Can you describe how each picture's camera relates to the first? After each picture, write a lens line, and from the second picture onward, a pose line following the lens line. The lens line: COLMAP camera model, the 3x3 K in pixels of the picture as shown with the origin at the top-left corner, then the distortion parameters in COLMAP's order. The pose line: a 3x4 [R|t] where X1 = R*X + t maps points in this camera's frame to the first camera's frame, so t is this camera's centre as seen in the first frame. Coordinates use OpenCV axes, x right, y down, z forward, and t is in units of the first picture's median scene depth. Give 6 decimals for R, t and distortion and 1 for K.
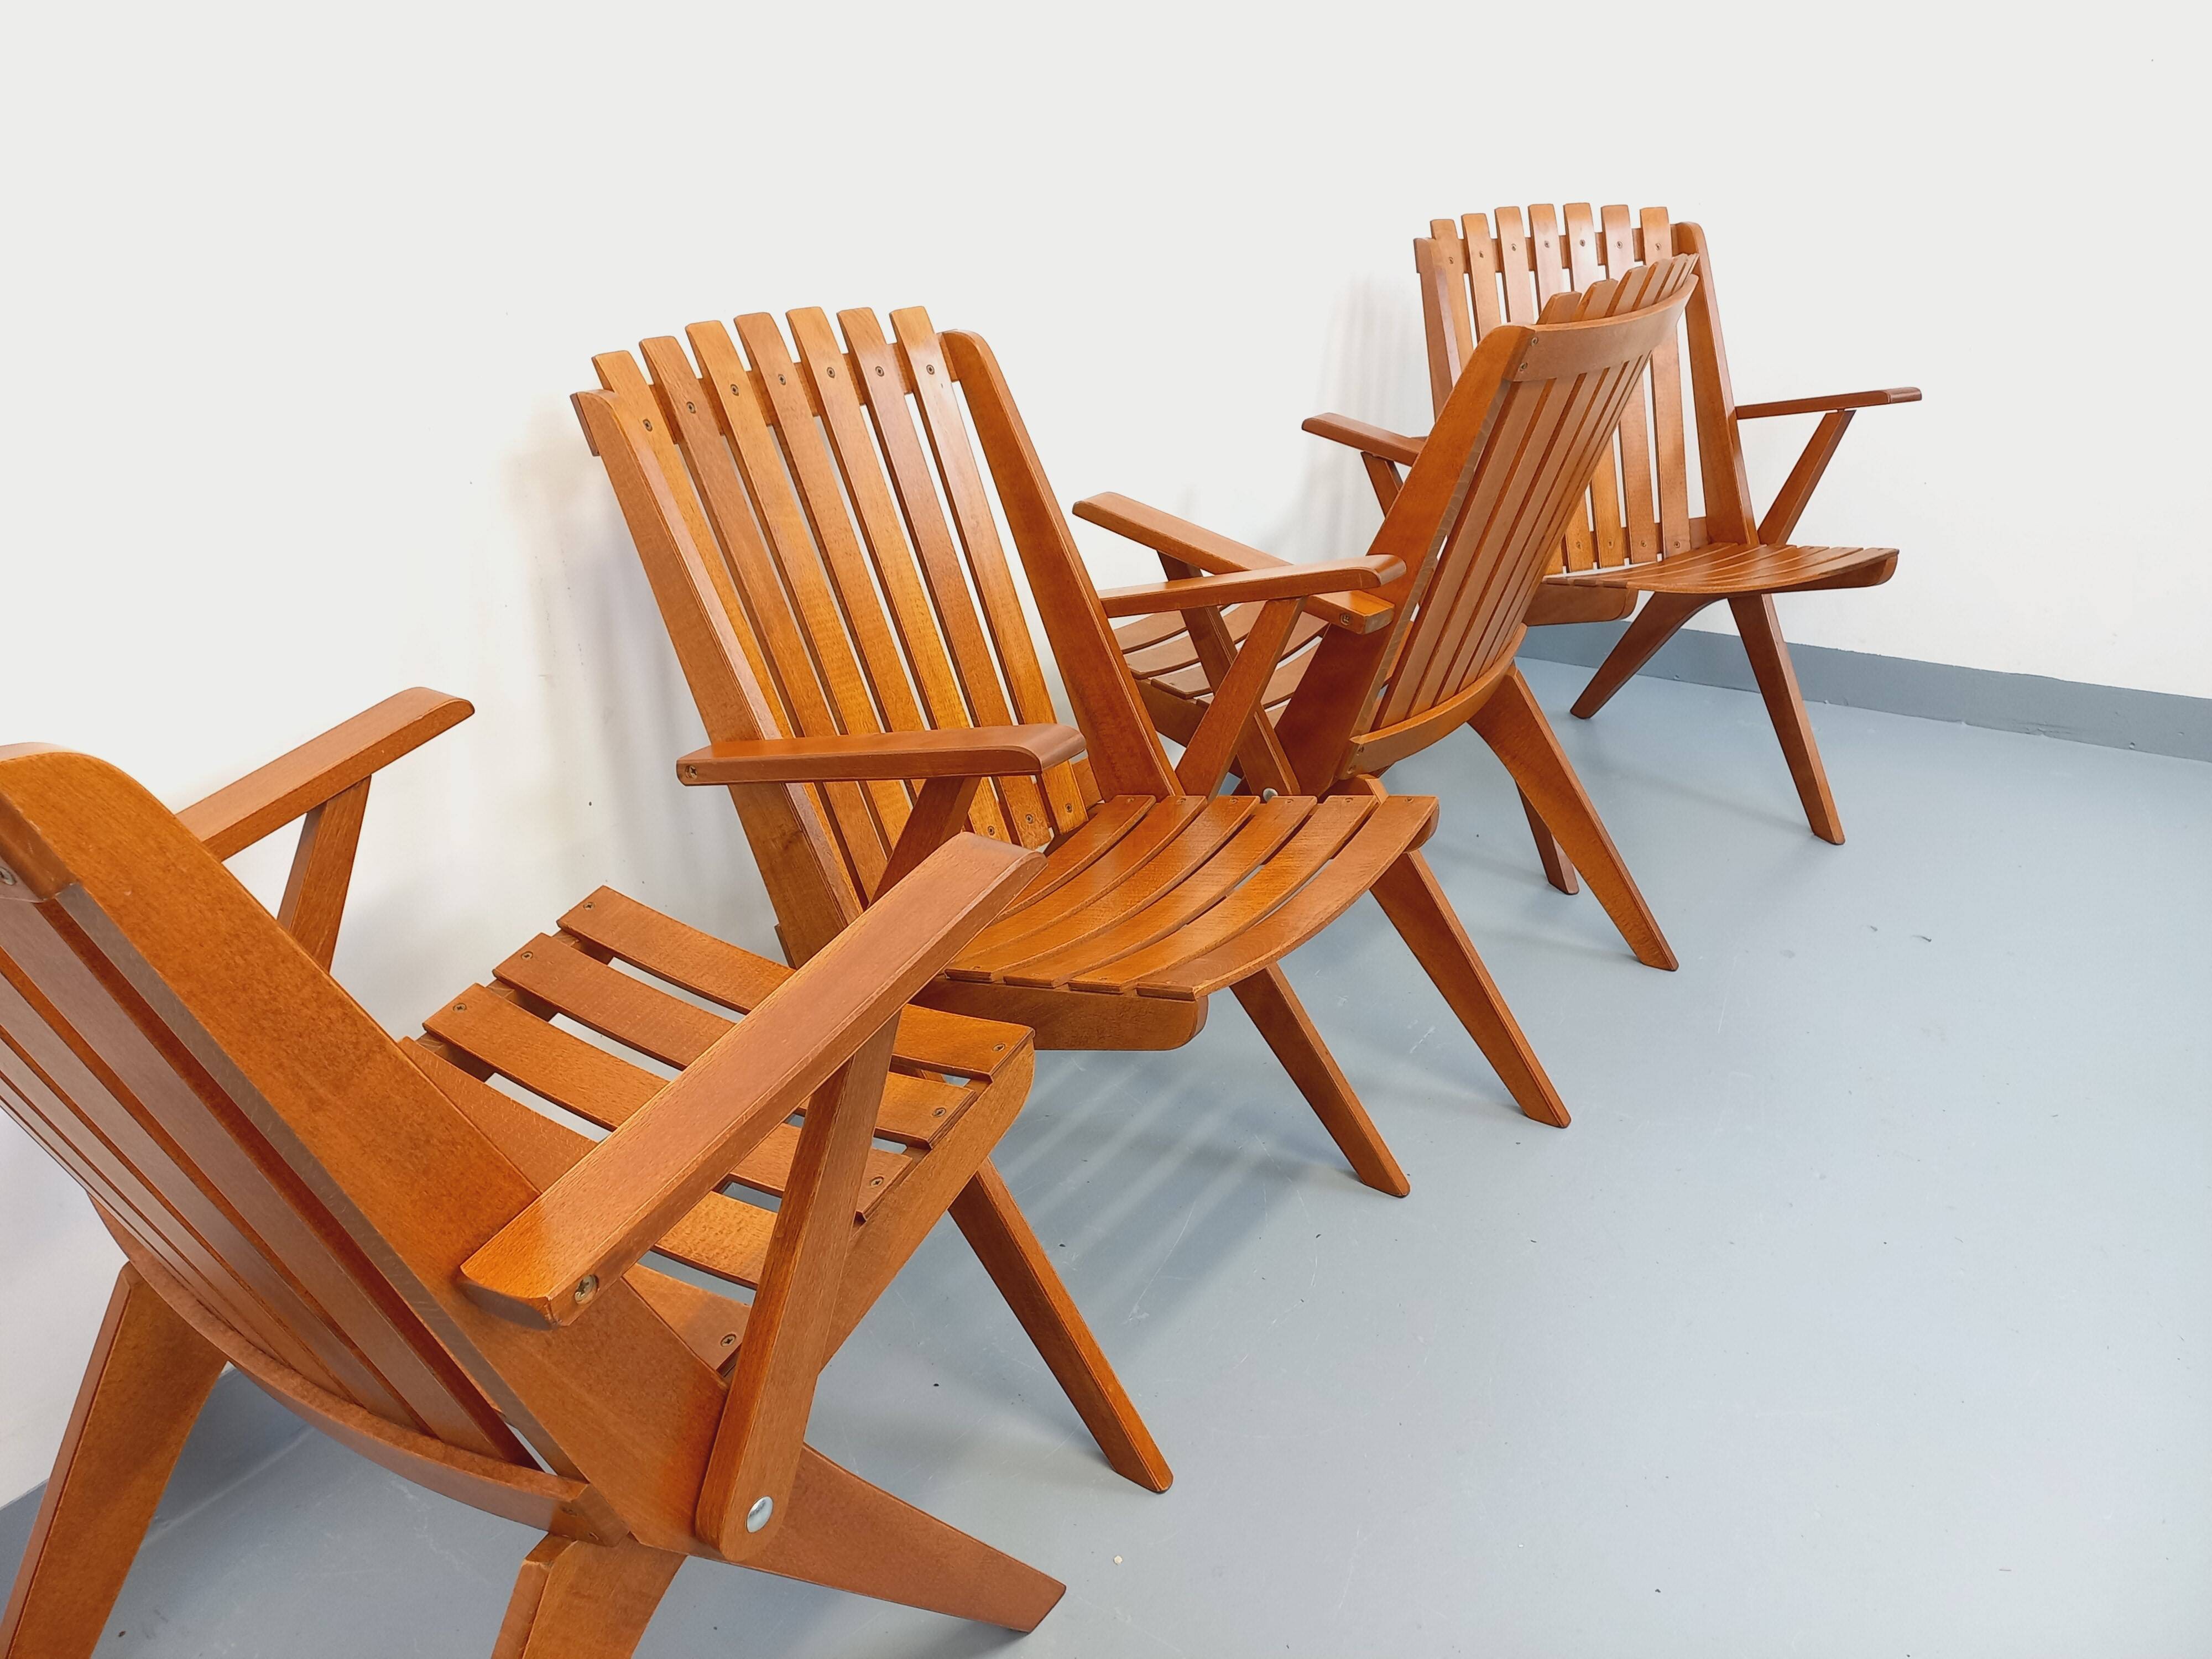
lens RADIAL K [[1633.5, 0, 1114.2], [0, 1633.5, 814.7], [0, 0, 1]] dist [0.065254, -0.059762]
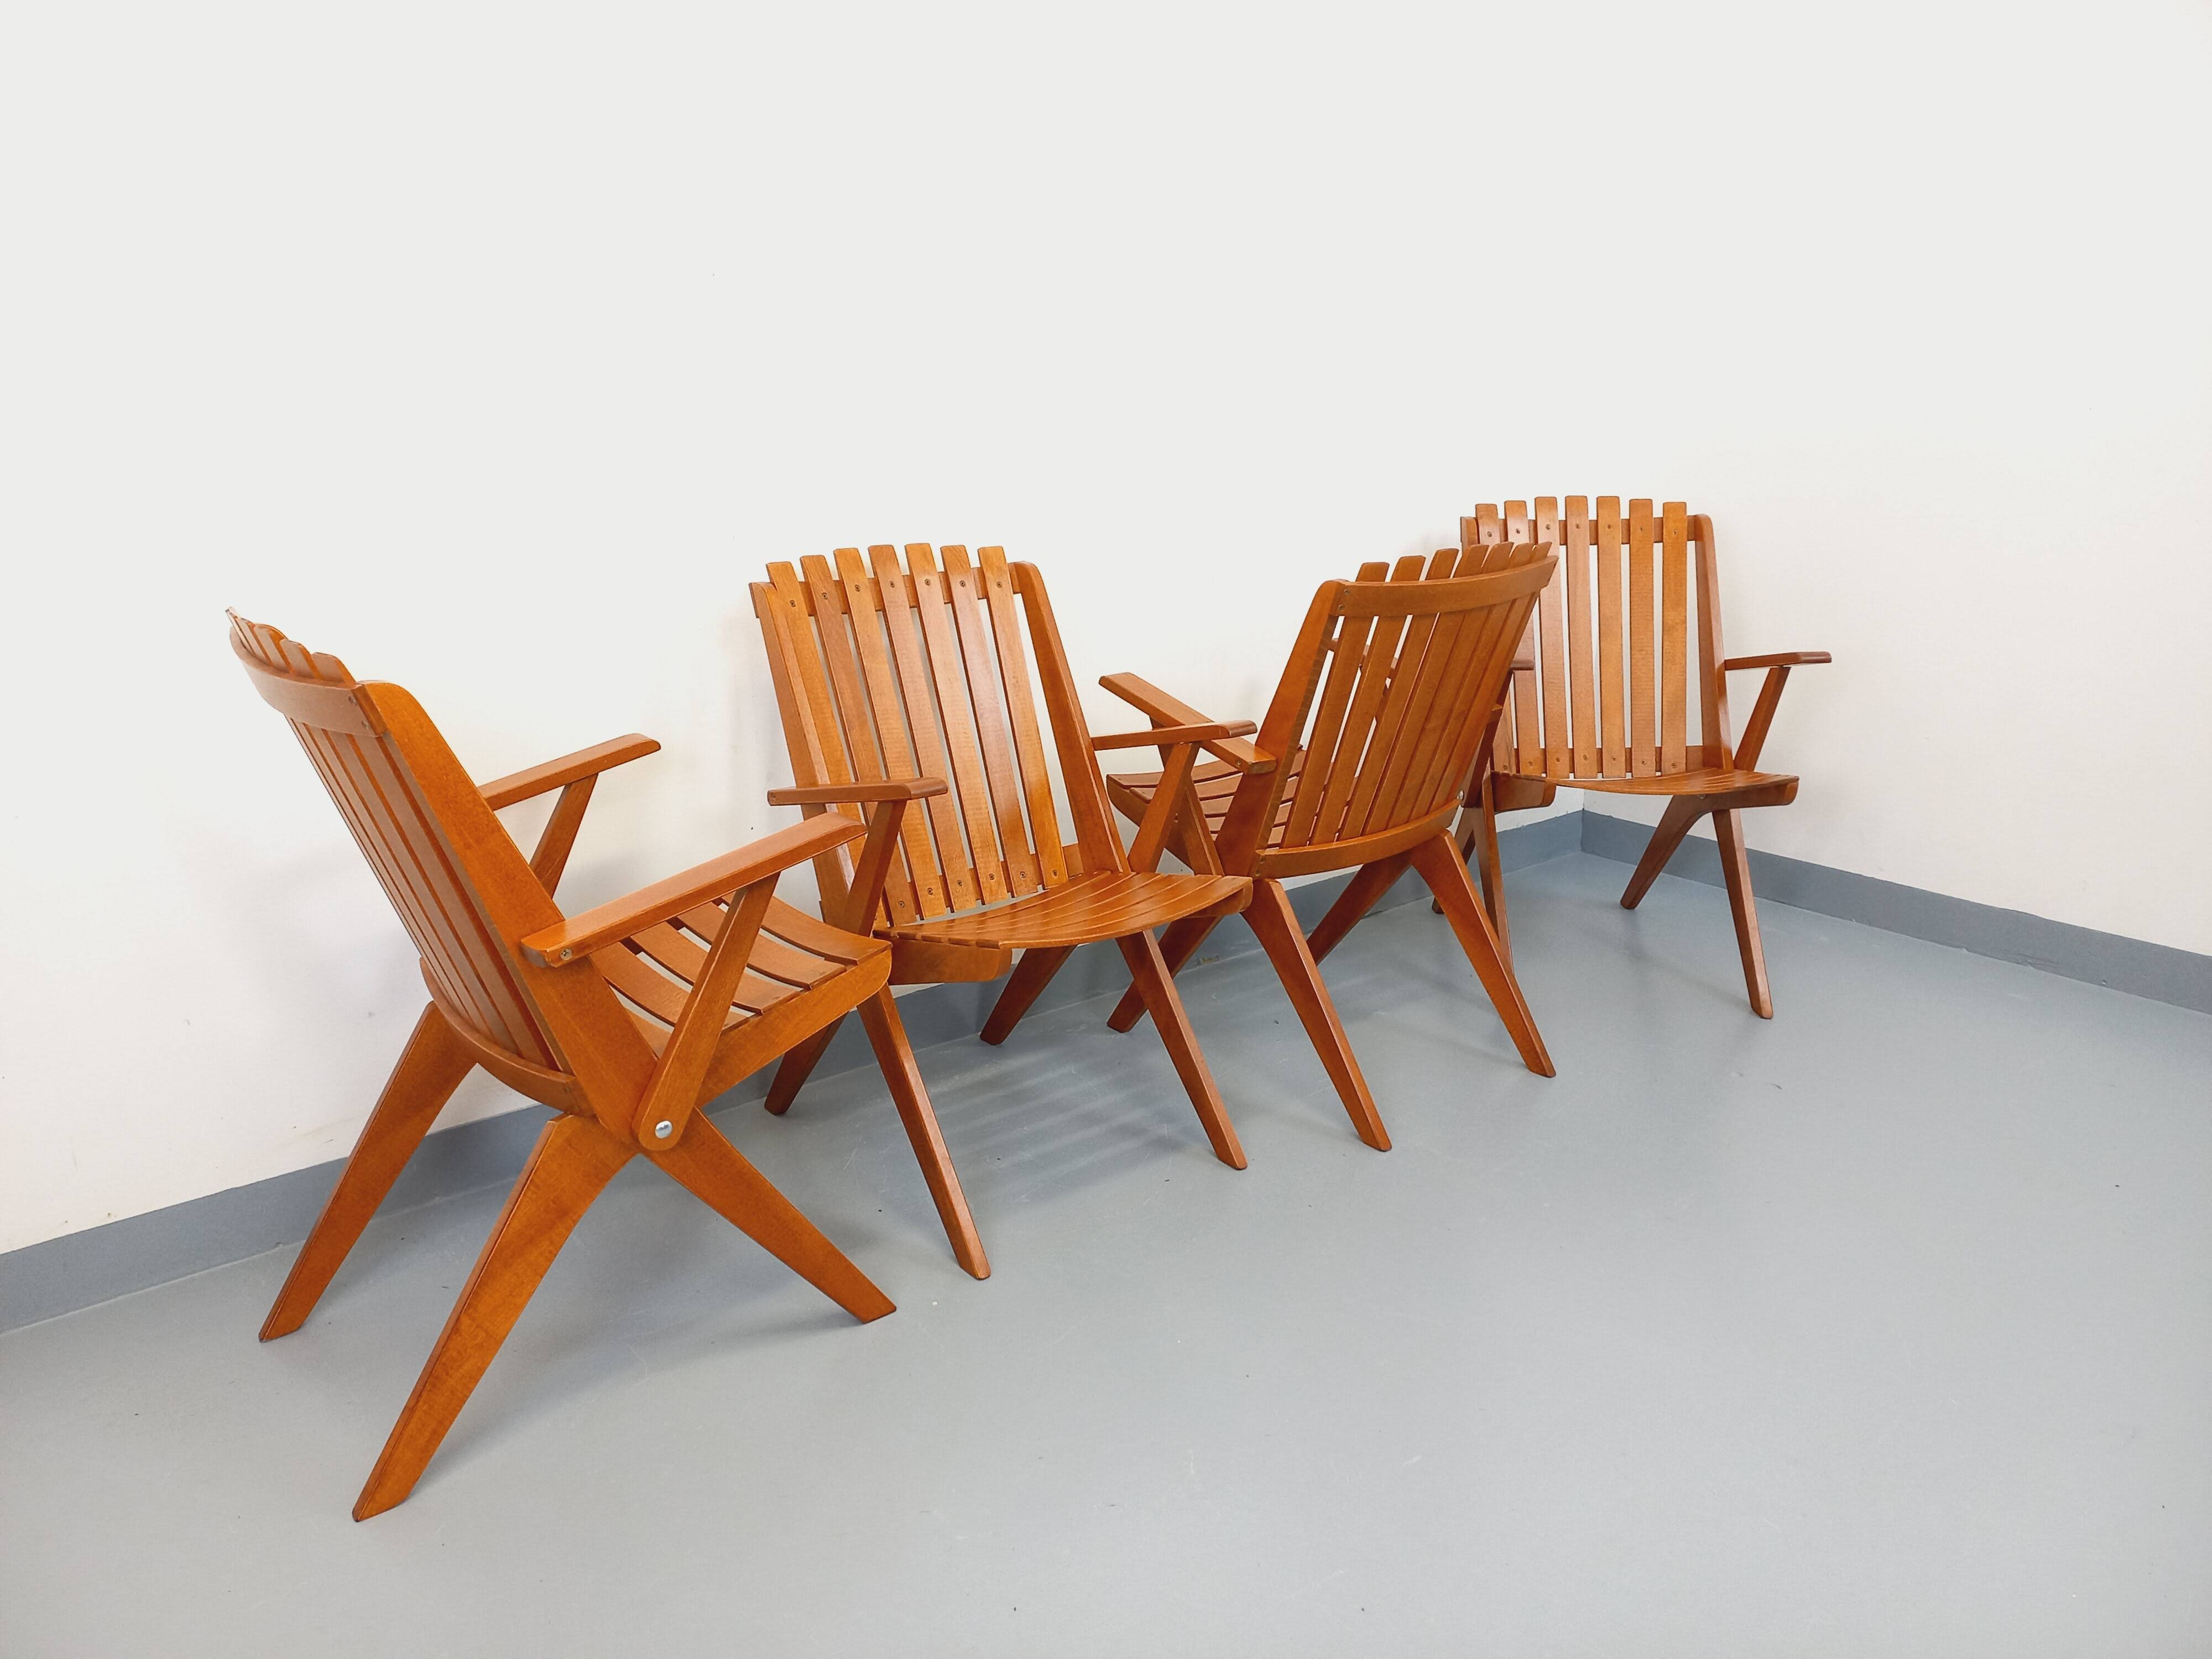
lens RADIAL K [[1633.5, 0, 1105.2], [0, 1633.5, 811.4], [0, 0, 1]] dist [0.065254, -0.059762]
pose [[0.956008, 0.099814, -0.275838, 0.420467], [-0.136306, 0.983803, -0.116415, 0.107515], [0.259751, 0.148892, 0.954128, -0.422294]]
